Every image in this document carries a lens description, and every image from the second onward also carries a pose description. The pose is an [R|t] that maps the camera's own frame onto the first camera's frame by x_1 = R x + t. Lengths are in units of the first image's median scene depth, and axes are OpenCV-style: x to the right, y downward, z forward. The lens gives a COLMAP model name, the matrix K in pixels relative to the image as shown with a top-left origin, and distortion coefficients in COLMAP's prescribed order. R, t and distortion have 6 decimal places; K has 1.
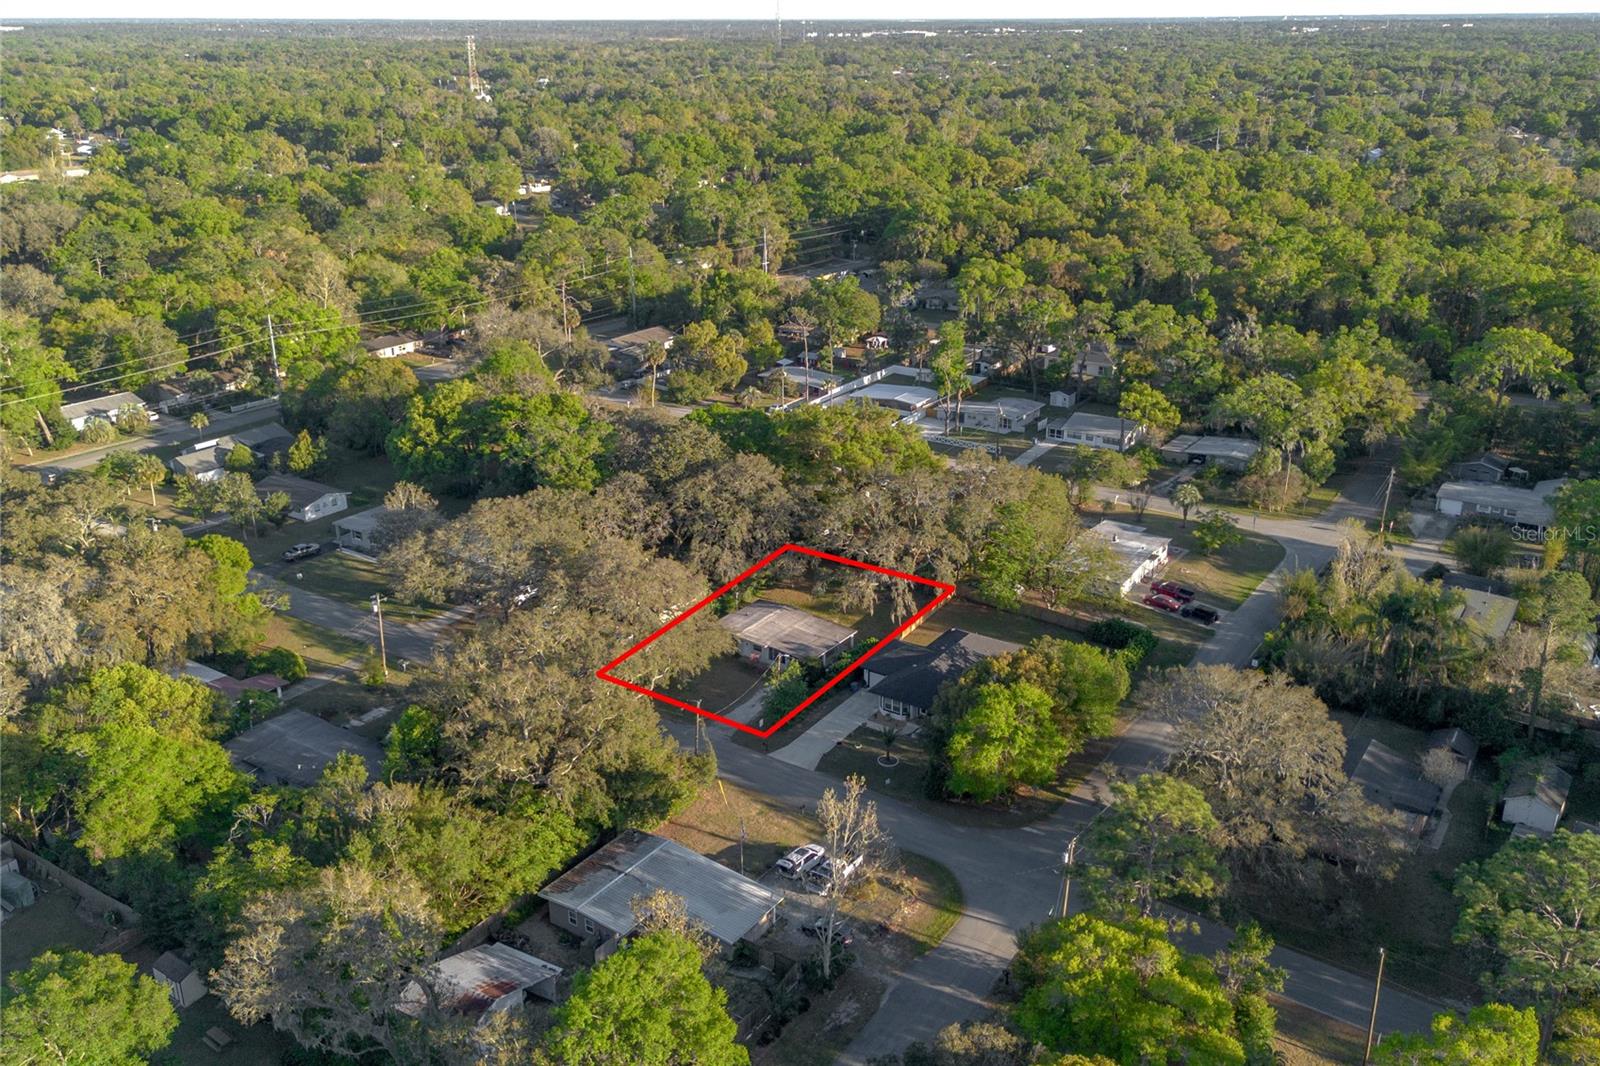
lens RADIAL K [[1302.0, 0, 800.0], [0, 1302.0, 533.0], [0, 0, 1]] dist [0.068733, -0.095455]
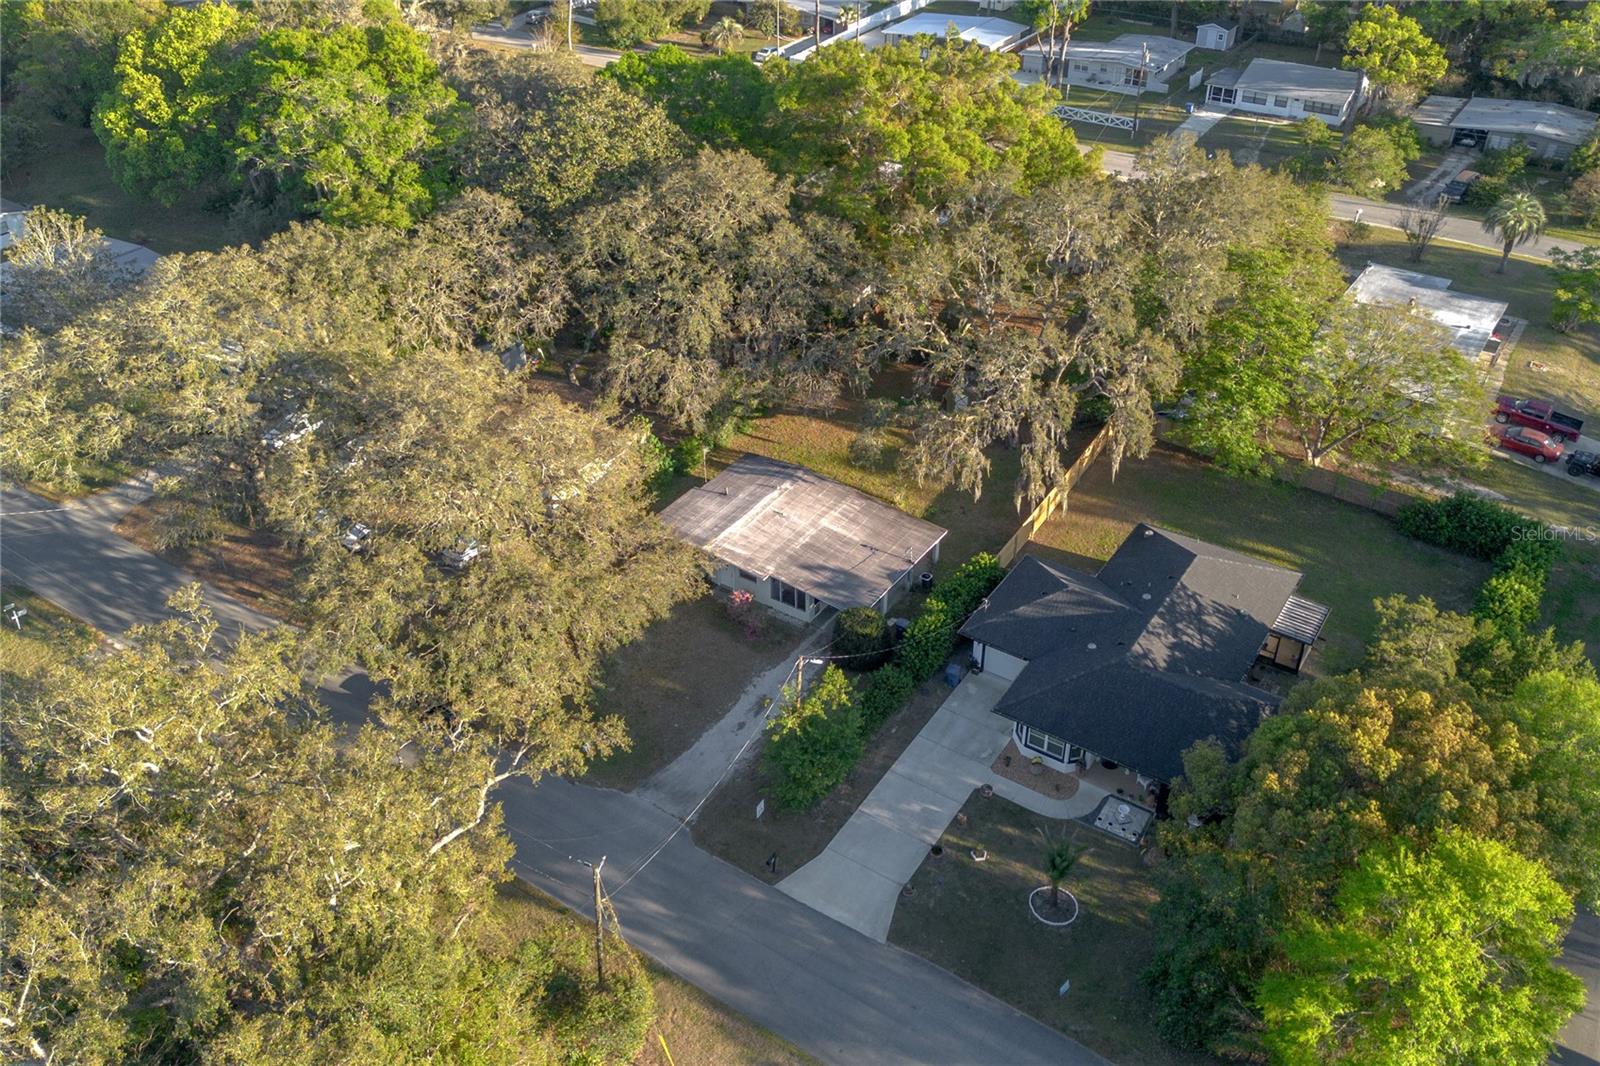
lens RADIAL K [[1302.0, 0, 800.0], [0, 1302.0, 533.0], [0, 0, 1]] dist [0.068733, -0.095455]
pose [[0.999910, -0.009038, 0.009929, -0.016102], [0.006273, 0.968305, 0.249691, -0.044335], [-0.011871, -0.249606, 0.968275, 0.483198]]
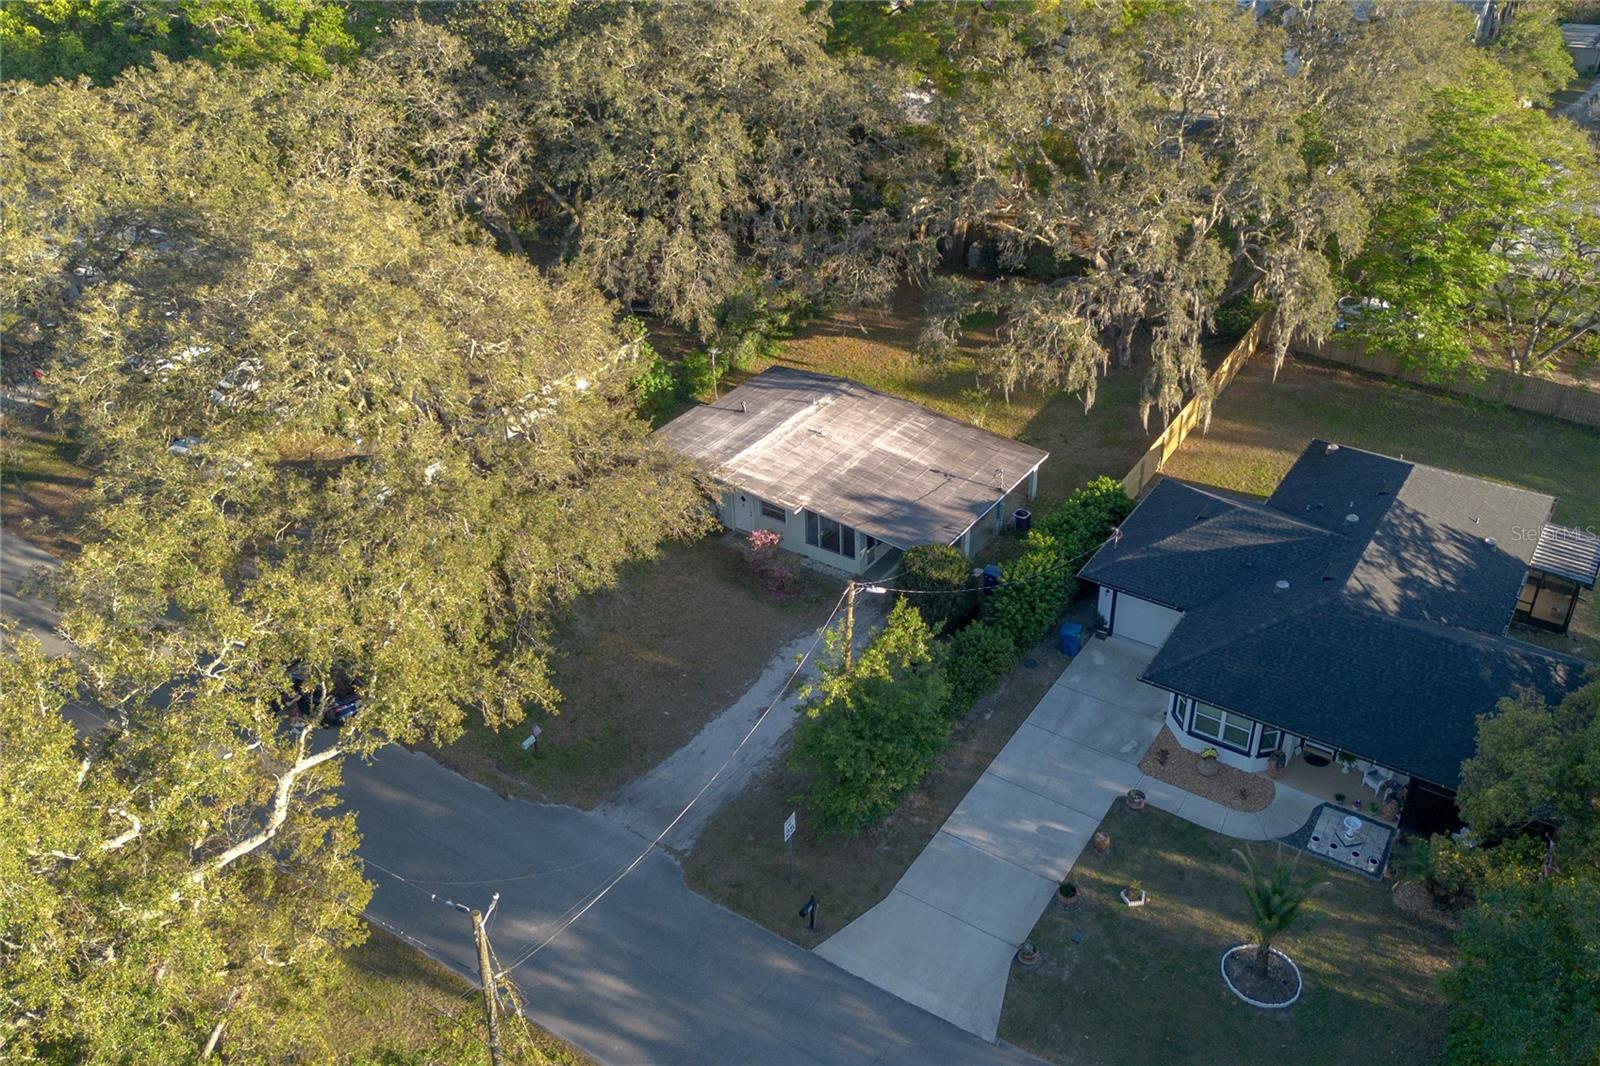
lens RADIAL K [[1287.0, 0, 857.2], [0, 1287.0, 548.7], [0, 0, 1]] dist [0.028397, -0.008726]
pose [[0.999518, -0.017131, 0.025895, -0.017386], [0.011368, 0.978018, 0.208213, 0.024499], [-0.028892, -0.207818, 0.977741, 0.602261]]
